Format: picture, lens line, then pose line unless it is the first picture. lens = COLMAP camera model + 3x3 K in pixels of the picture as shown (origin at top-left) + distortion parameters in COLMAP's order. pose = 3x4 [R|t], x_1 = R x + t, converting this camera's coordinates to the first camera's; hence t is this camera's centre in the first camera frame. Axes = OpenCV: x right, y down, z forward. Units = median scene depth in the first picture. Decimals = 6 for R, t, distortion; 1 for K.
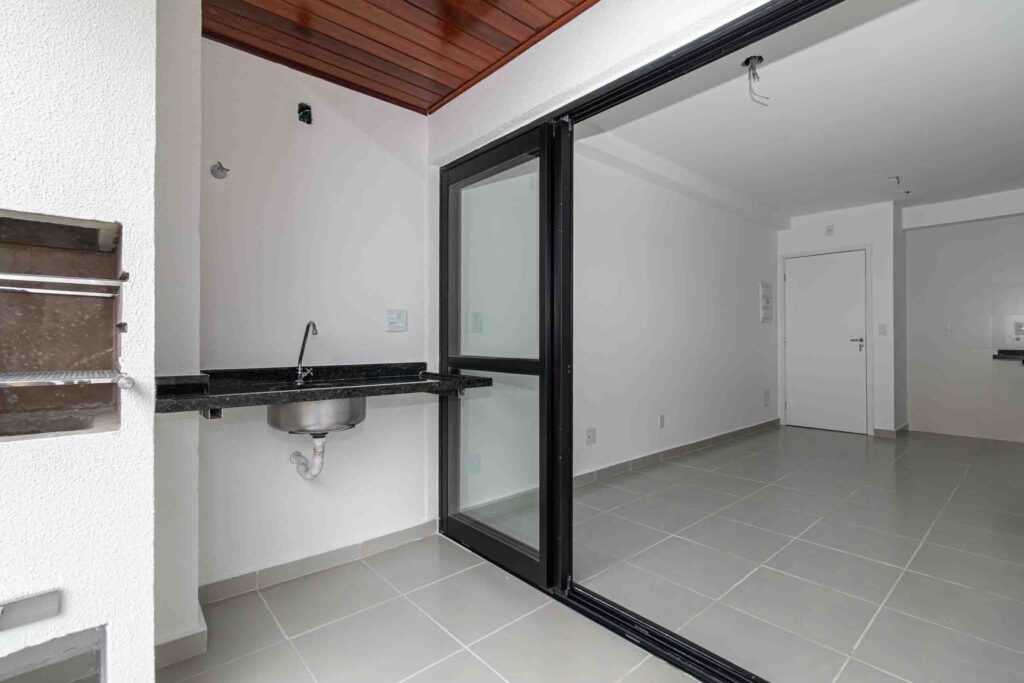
lens RADIAL K [[471.9, 0, 515.8], [0, 471.9, 336.3], [0, 0, 1]] dist [0.003925, -0.000486]
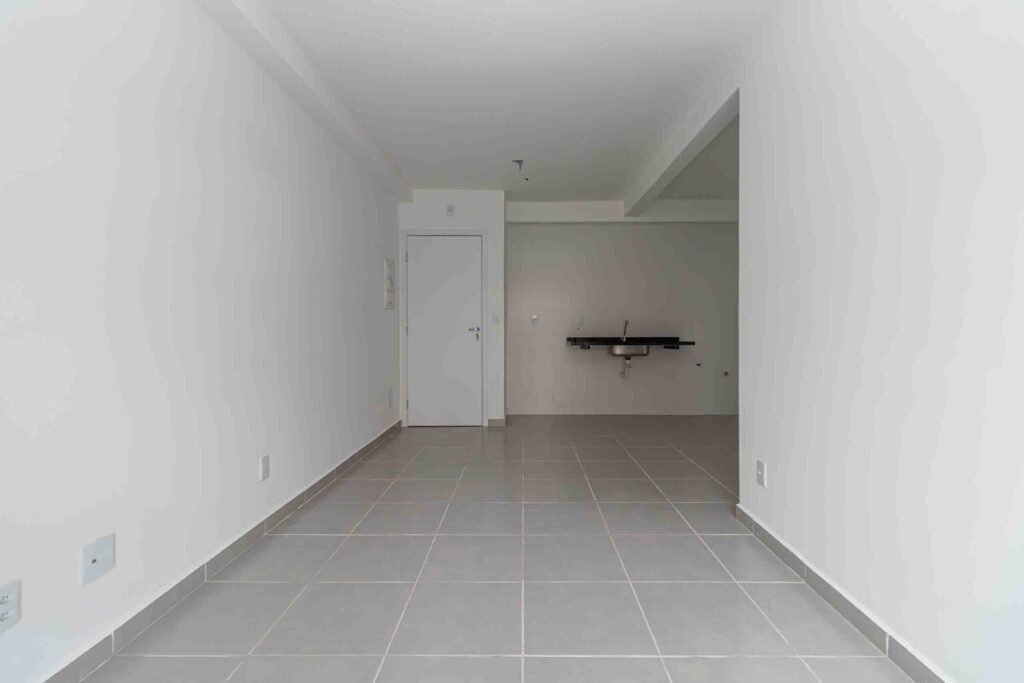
lens RADIAL K [[471.9, 0, 515.8], [0, 471.9, 336.3], [0, 0, 1]] dist [0.003925, -0.000486]
pose [[0.670031, -0.010232, 0.742263, 0.100063], [-0.004955, 0.999821, 0.018255, 0.005859], [-0.742317, -0.015909, 0.669860, 0.453321]]
